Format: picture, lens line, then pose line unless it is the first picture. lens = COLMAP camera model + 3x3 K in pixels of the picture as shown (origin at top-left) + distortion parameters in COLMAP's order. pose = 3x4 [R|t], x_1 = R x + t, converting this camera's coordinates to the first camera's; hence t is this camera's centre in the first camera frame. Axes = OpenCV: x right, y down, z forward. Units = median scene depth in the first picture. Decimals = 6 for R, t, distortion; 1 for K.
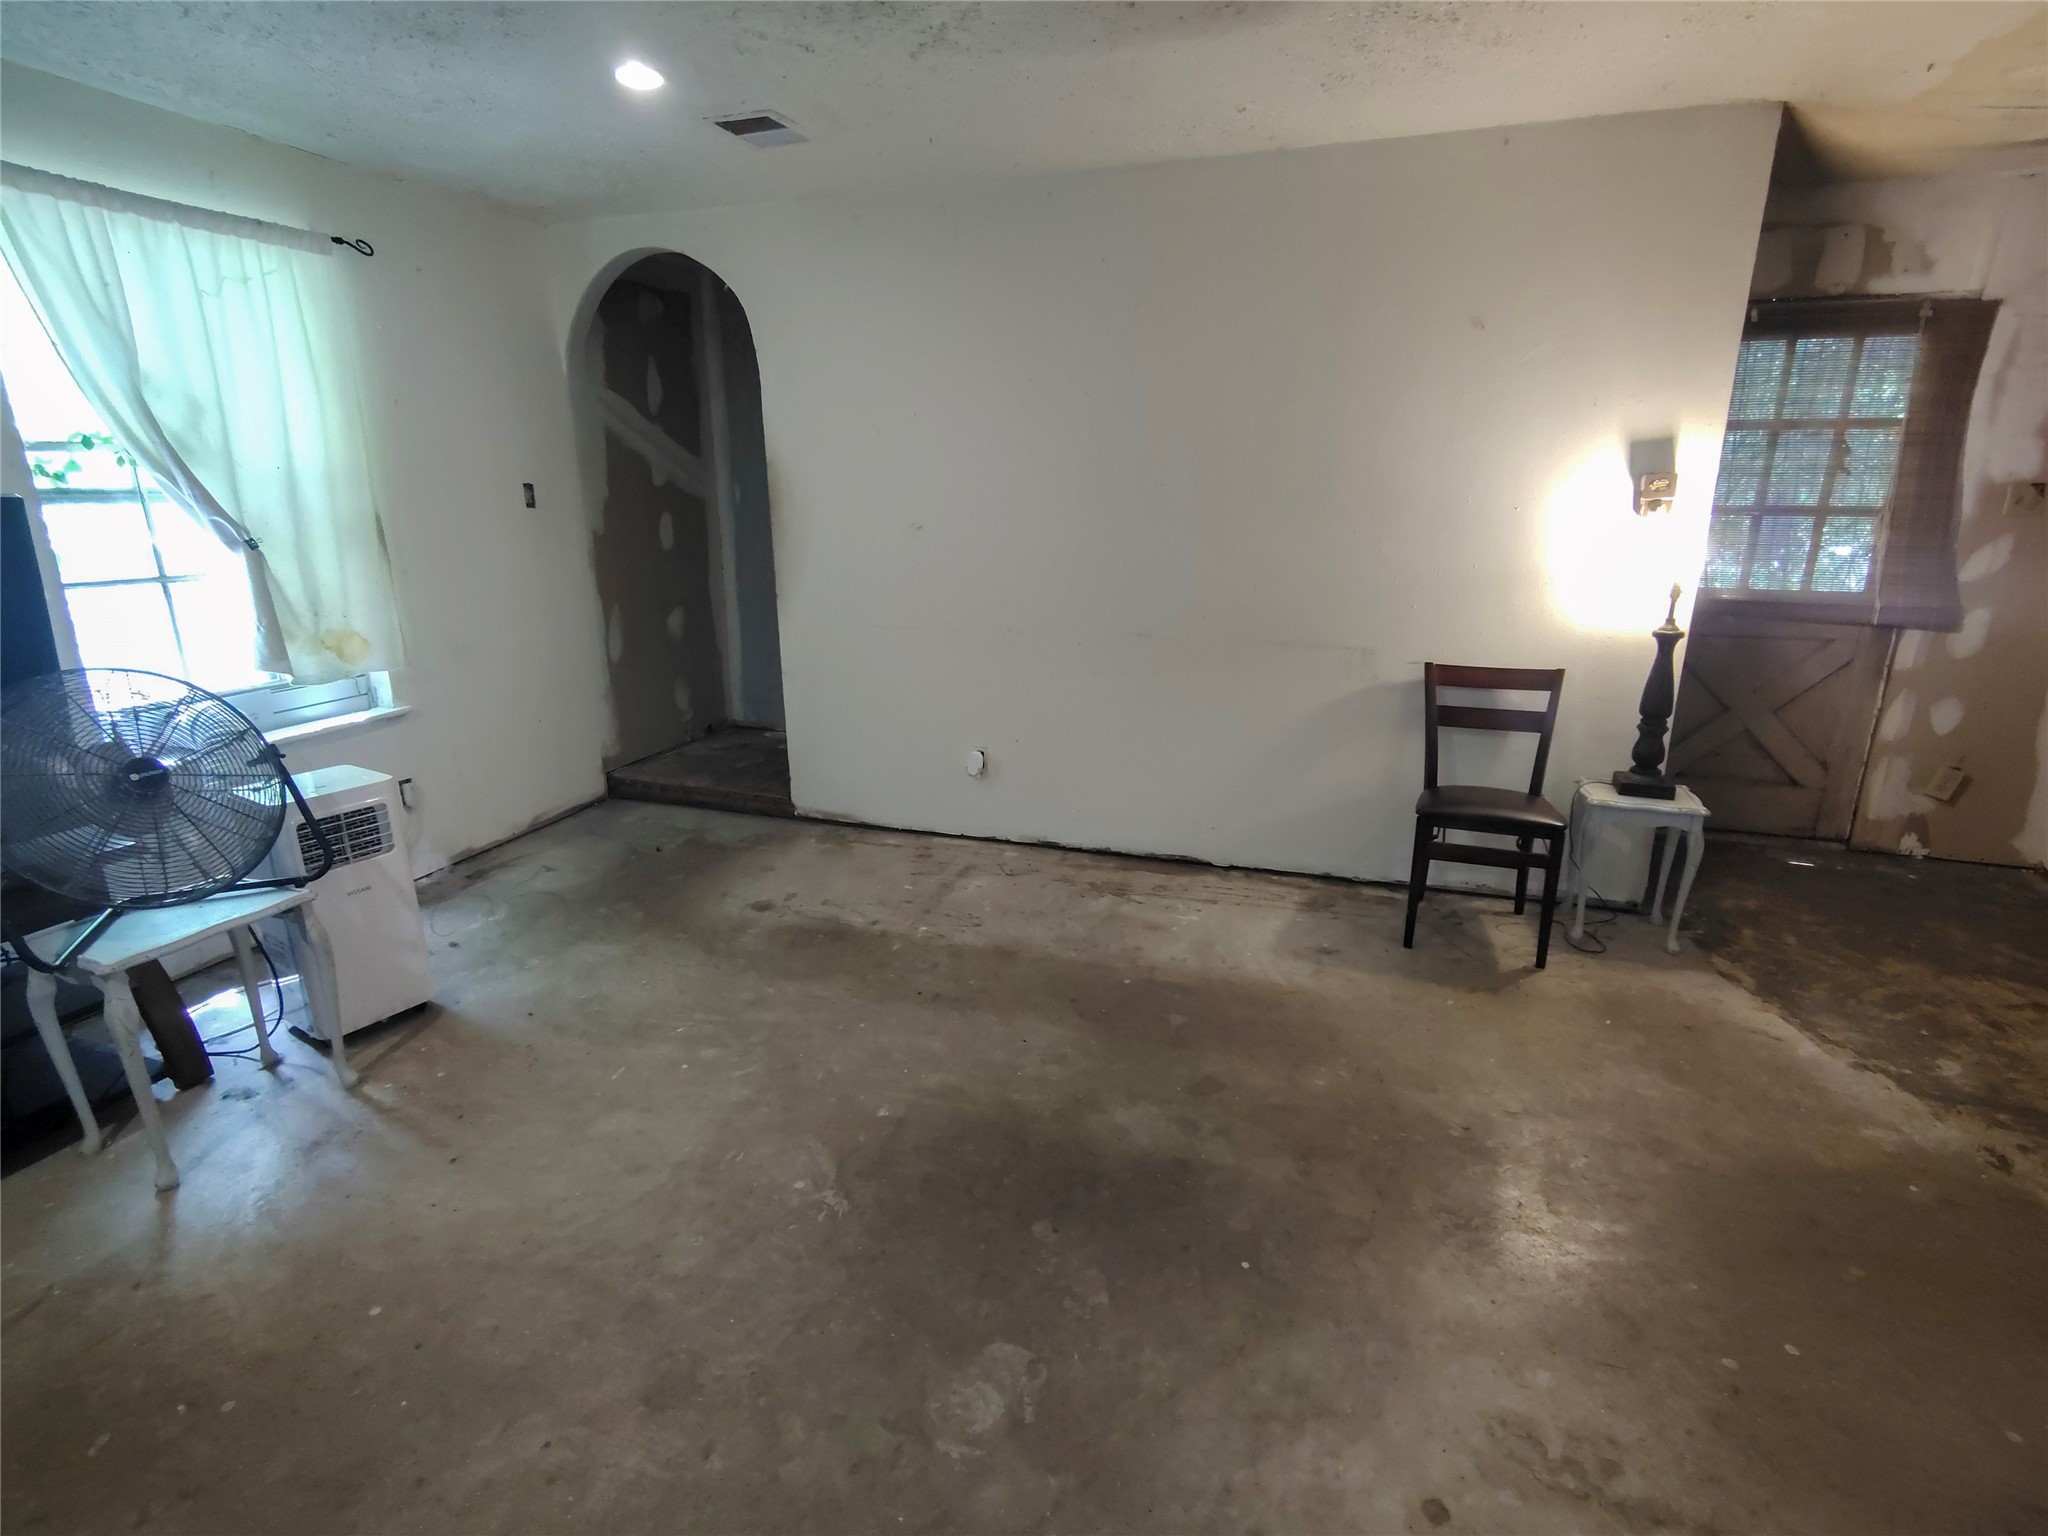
lens RADIAL K [[1011.8, 0, 1024.0], [0, 1011.8, 768.0], [0, 0, 1]] dist [-0.001085, -0.000008]
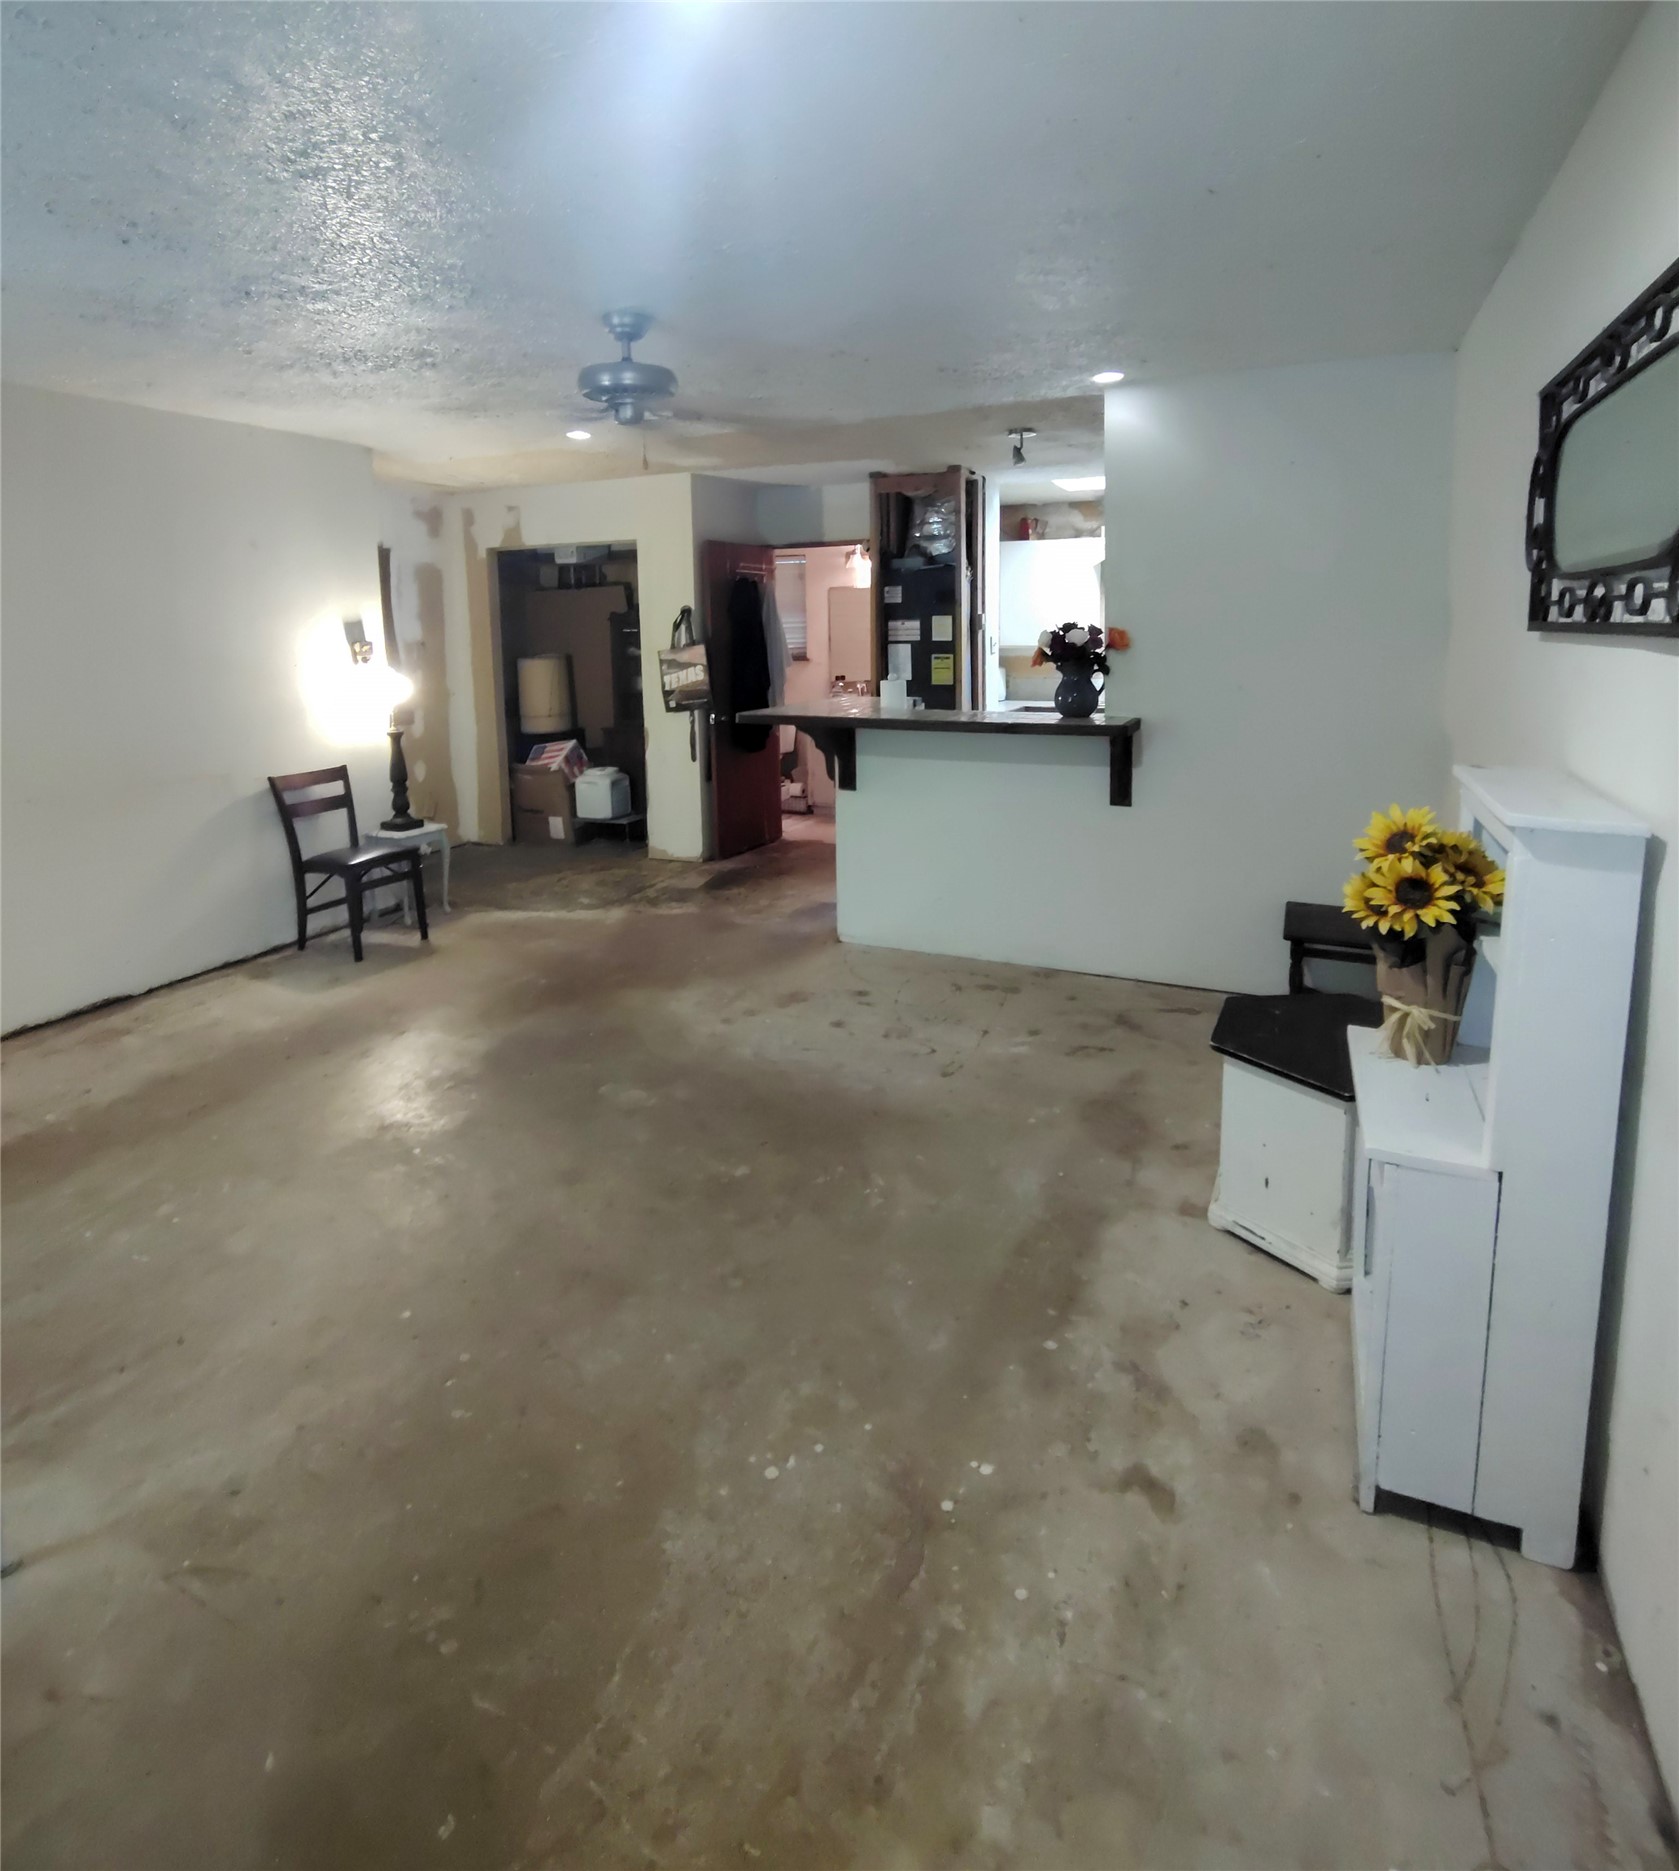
lens RADIAL K [[1040.2, 0, 829.0], [0, 1040.2, 761.2], [0, 0, 1]] dist [-0.002976, -0.000546]
pose [[0.100520, -0.131336, 0.986228, -0.977054], [0.286265, 0.953151, 0.097754, -0.047578], [-0.952863, 0.272496, 0.133408, 0.084390]]
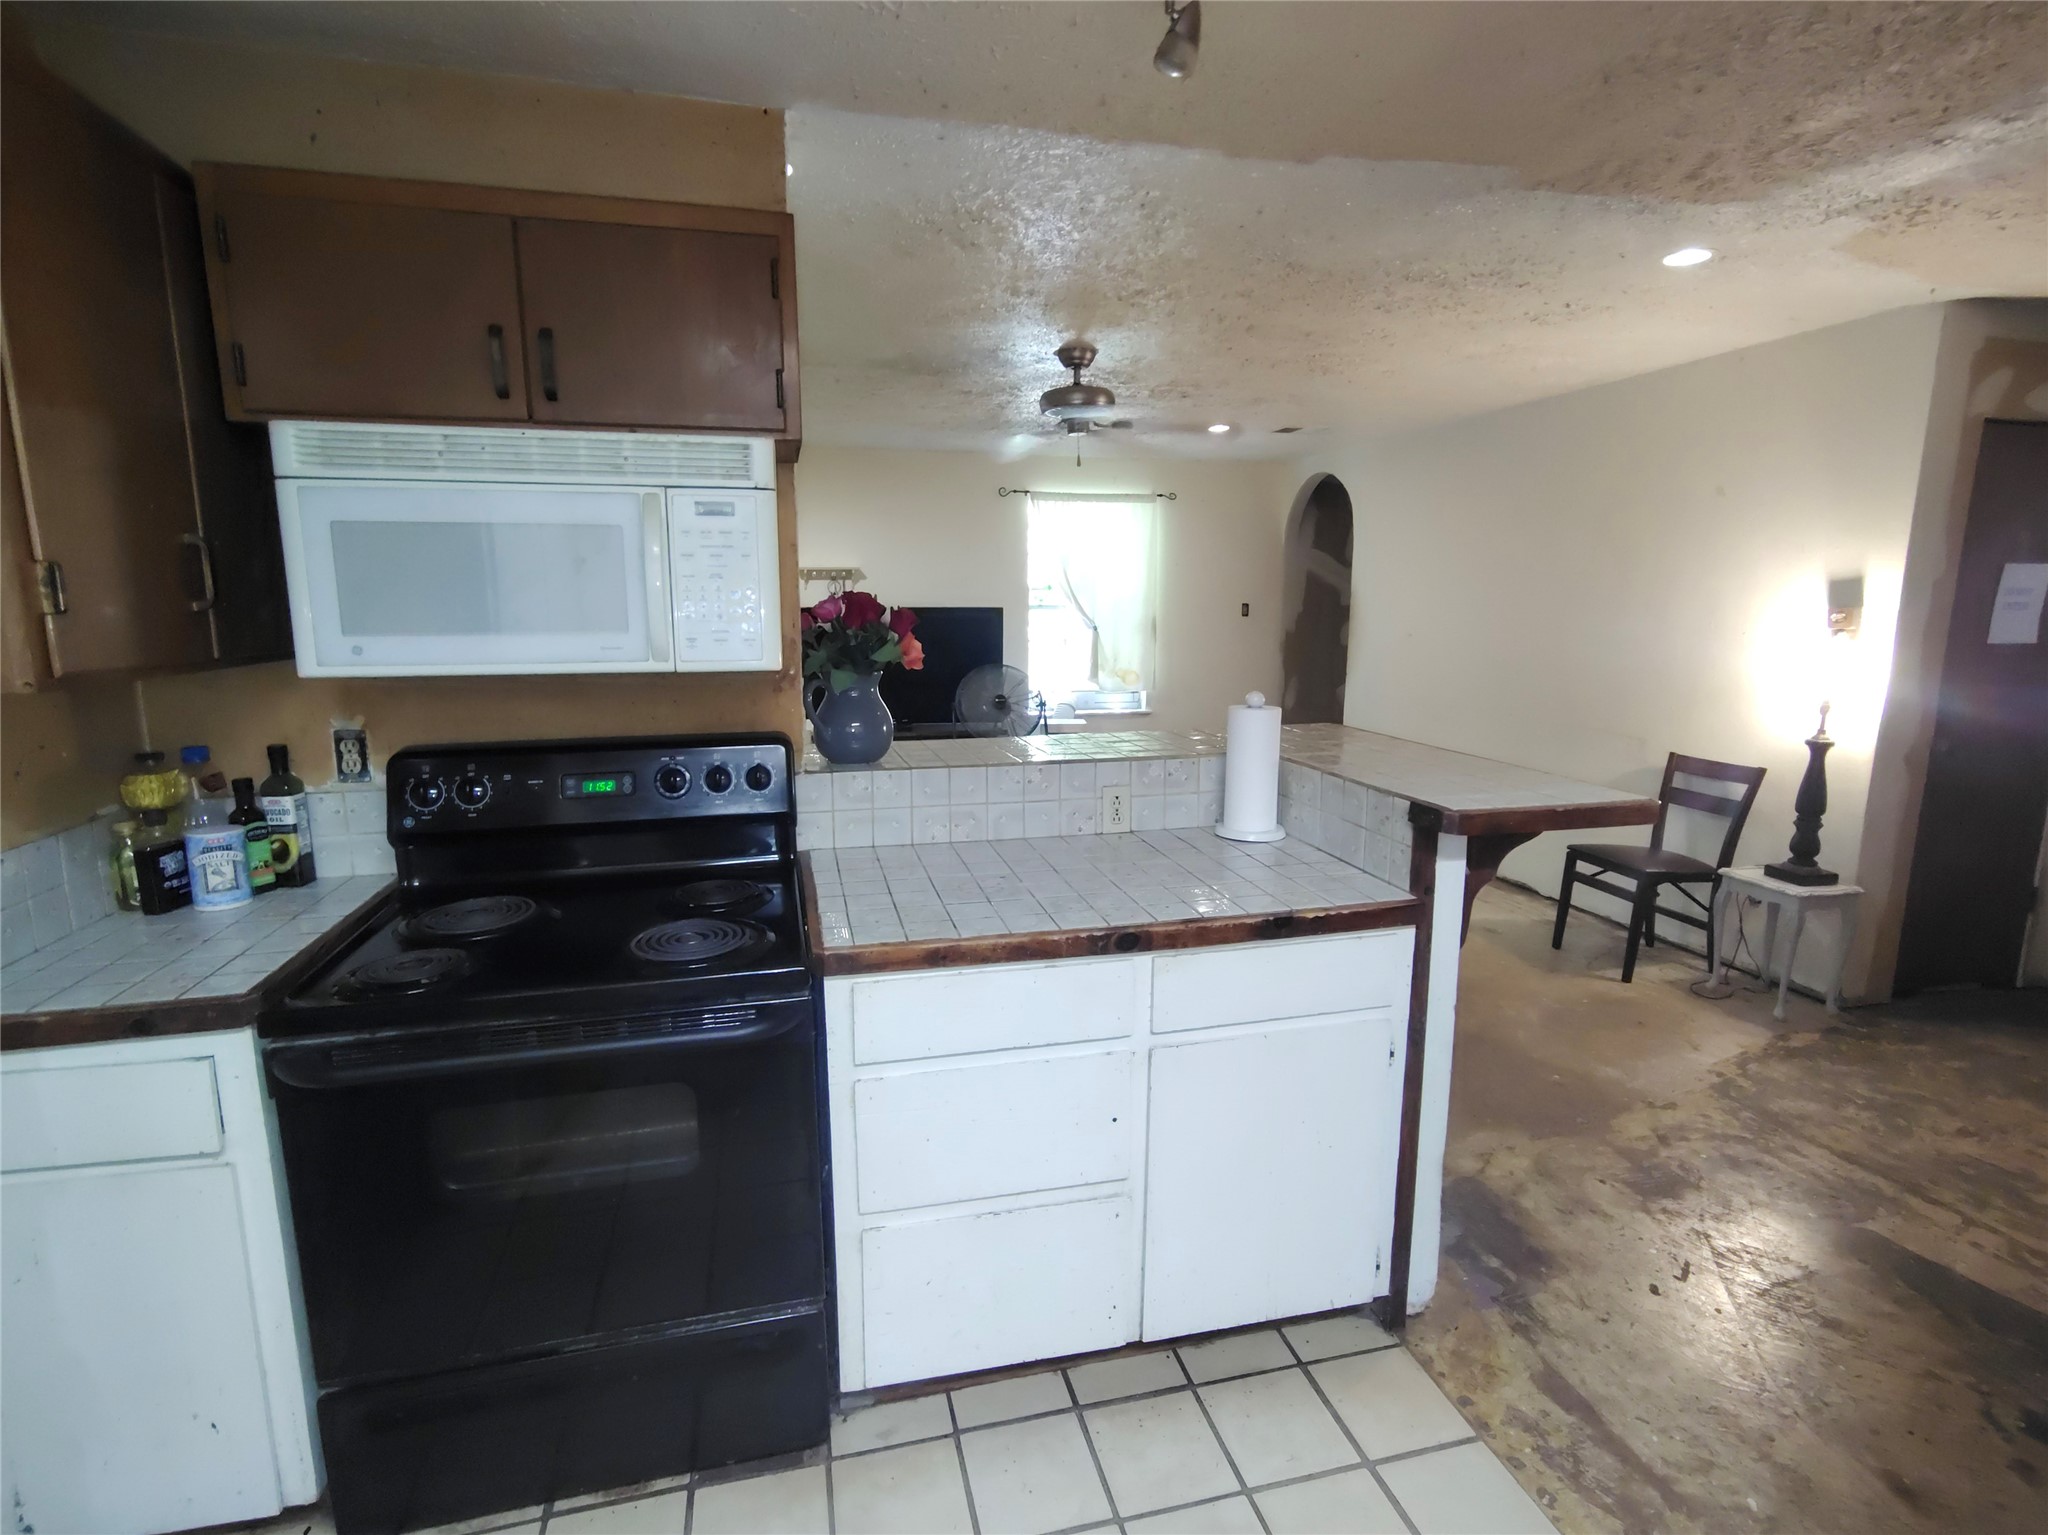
lens RADIAL K [[972.4, 0, 1005.9], [0, 972.4, 771.8], [0, 0, 1]] dist [-0.000440, 0.000066]
pose [[0.535305, 0.154227, -0.830459, 1.027146], [-0.232005, 0.972220, 0.031006, 0.078443], [0.812171, 0.176073, 0.556216, -0.359375]]
